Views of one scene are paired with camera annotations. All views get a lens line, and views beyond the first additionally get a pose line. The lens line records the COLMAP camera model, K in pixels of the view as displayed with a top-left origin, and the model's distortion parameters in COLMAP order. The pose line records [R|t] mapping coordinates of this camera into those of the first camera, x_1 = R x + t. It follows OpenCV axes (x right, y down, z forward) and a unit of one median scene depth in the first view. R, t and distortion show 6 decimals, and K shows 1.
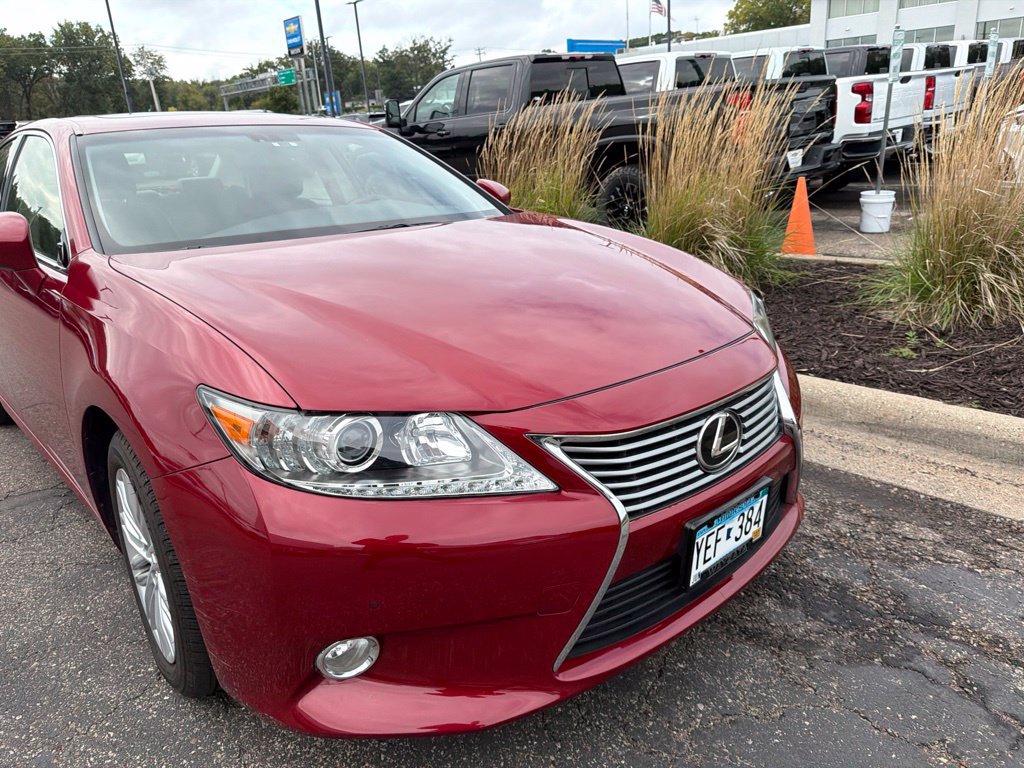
lens RADIAL K [[723.9, 0, 503.4], [0, 723.9, 376.9], [0, 0, 1]] dist [0.012754, -0.022025]
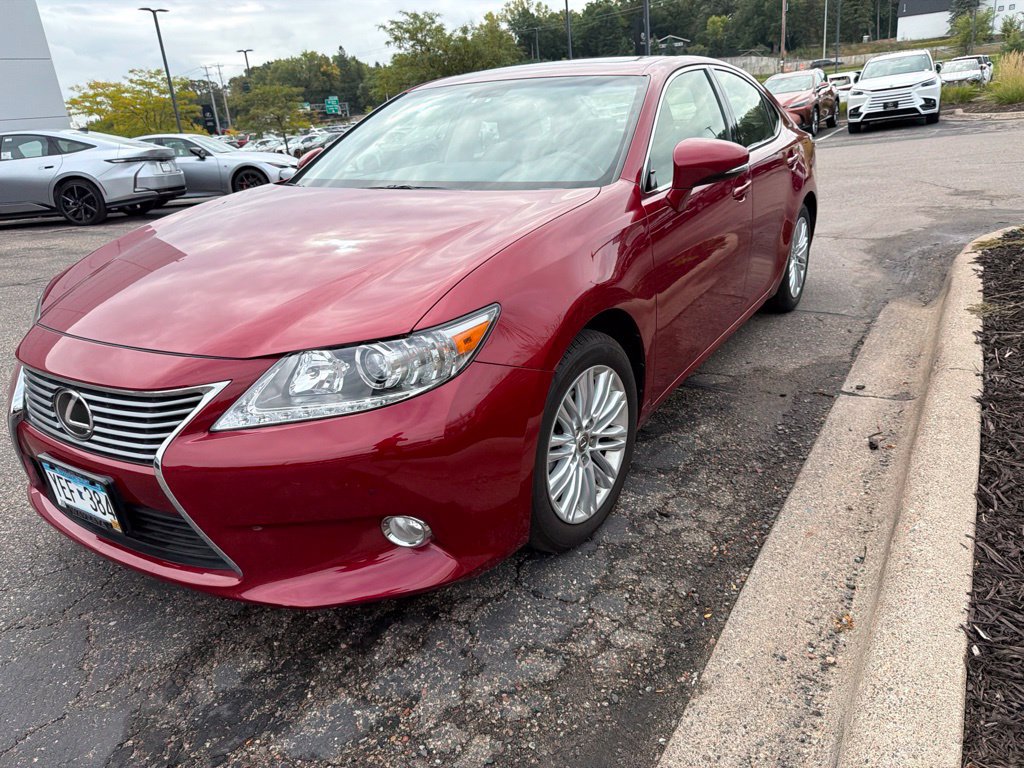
lens RADIAL K [[723.9, 0, 504.6], [0, 723.9, 382.2], [0, 0, 1]] dist [0.012754, -0.022025]
pose [[0.269658, 0.368395, -0.889702, 0.754593], [-0.244596, 0.919829, 0.306735, -0.240126], [0.931374, 0.134904, 0.338148, 0.633939]]
